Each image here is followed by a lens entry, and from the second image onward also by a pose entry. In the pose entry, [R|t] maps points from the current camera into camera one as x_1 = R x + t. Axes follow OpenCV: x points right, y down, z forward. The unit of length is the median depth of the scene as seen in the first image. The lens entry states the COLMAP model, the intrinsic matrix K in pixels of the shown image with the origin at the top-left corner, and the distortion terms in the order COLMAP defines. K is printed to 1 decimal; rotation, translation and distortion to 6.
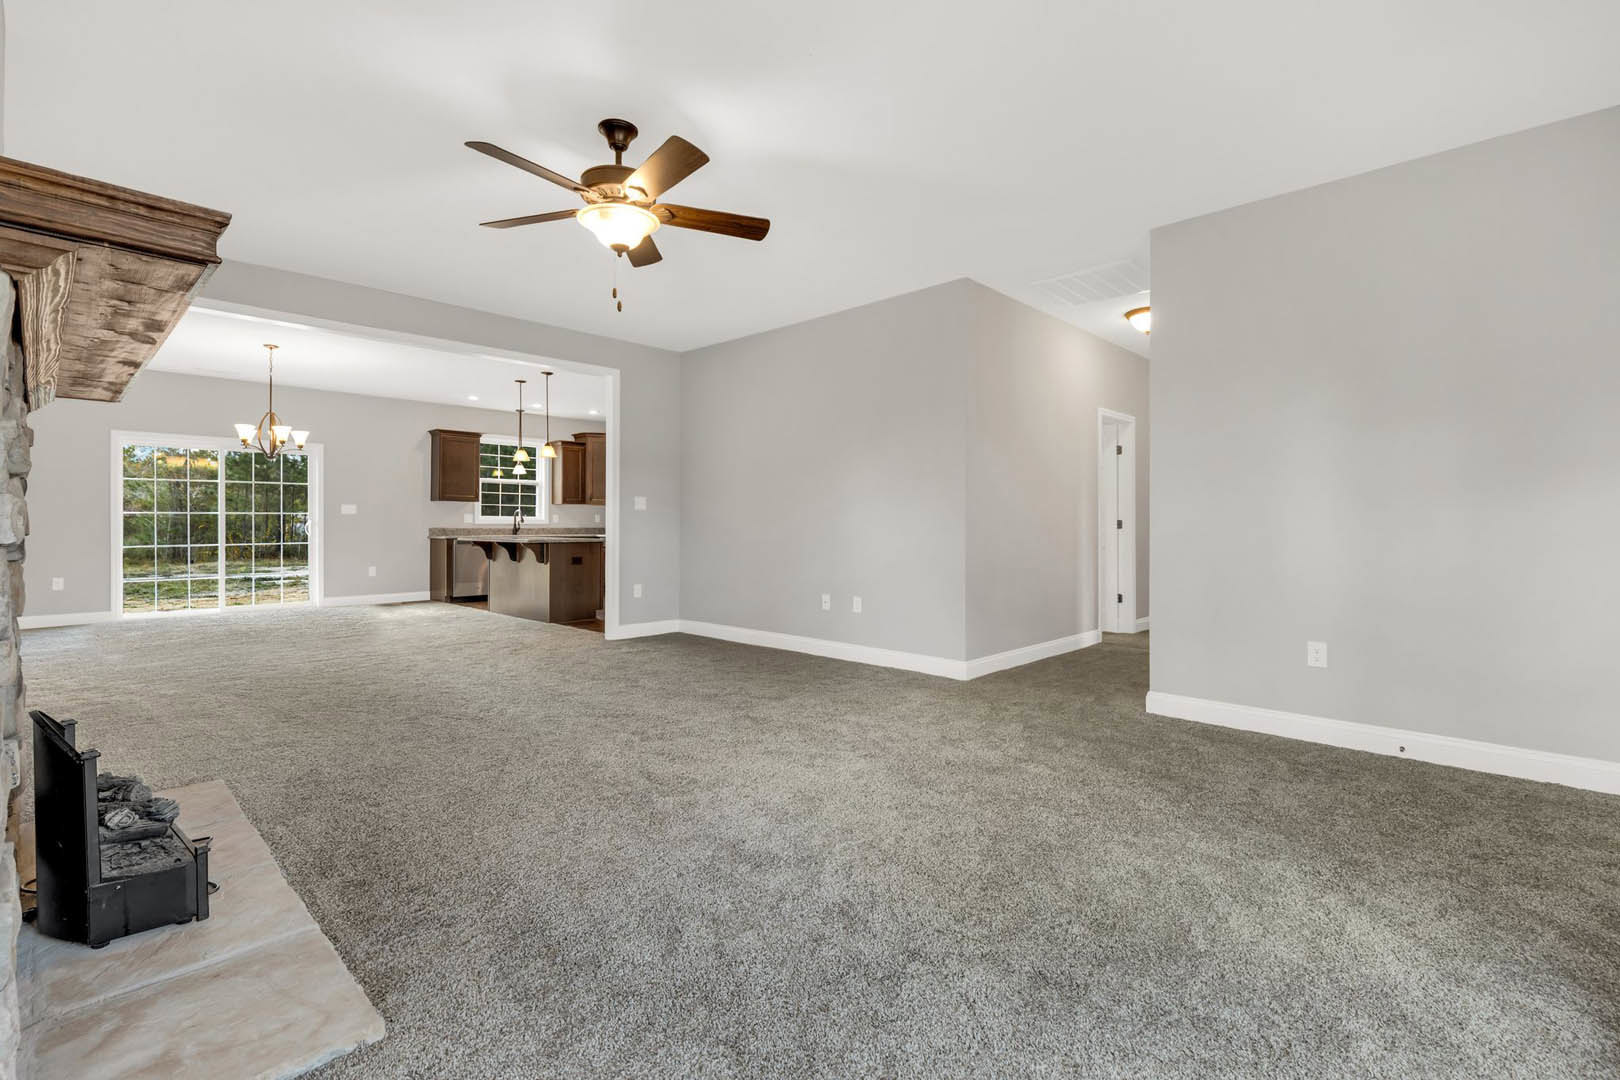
lens RADIAL K [[724.9, 0, 827.6], [0, 724.9, 516.1], [0, 0, 1]] dist [0.002833, 0.001276]
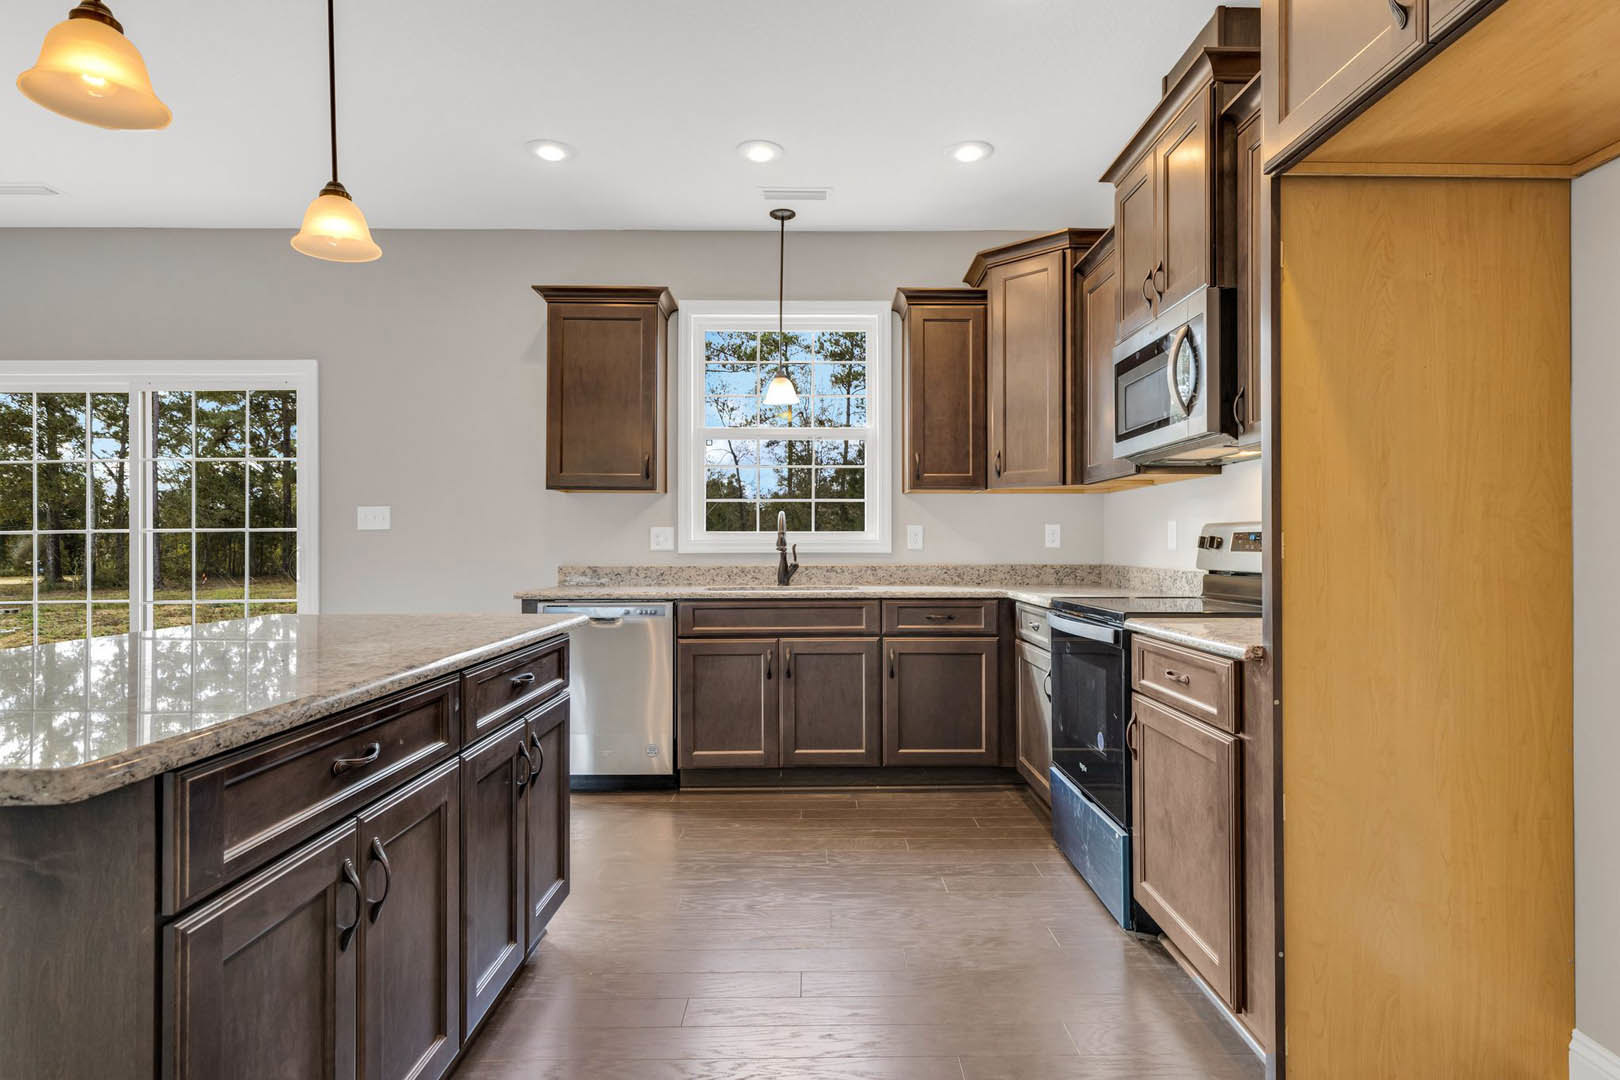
lens RADIAL K [[863.5, 0, 823.2], [0, 863.5, 538.7], [0, 0, 1]] dist [-0.001552, -0.002183]
pose [[0.683497, -0.007083, -0.729919, -0.123315], [0.009950, 0.999950, -0.000387, 0.003969], [0.729885, -0.006998, 0.683534, 0.740916]]
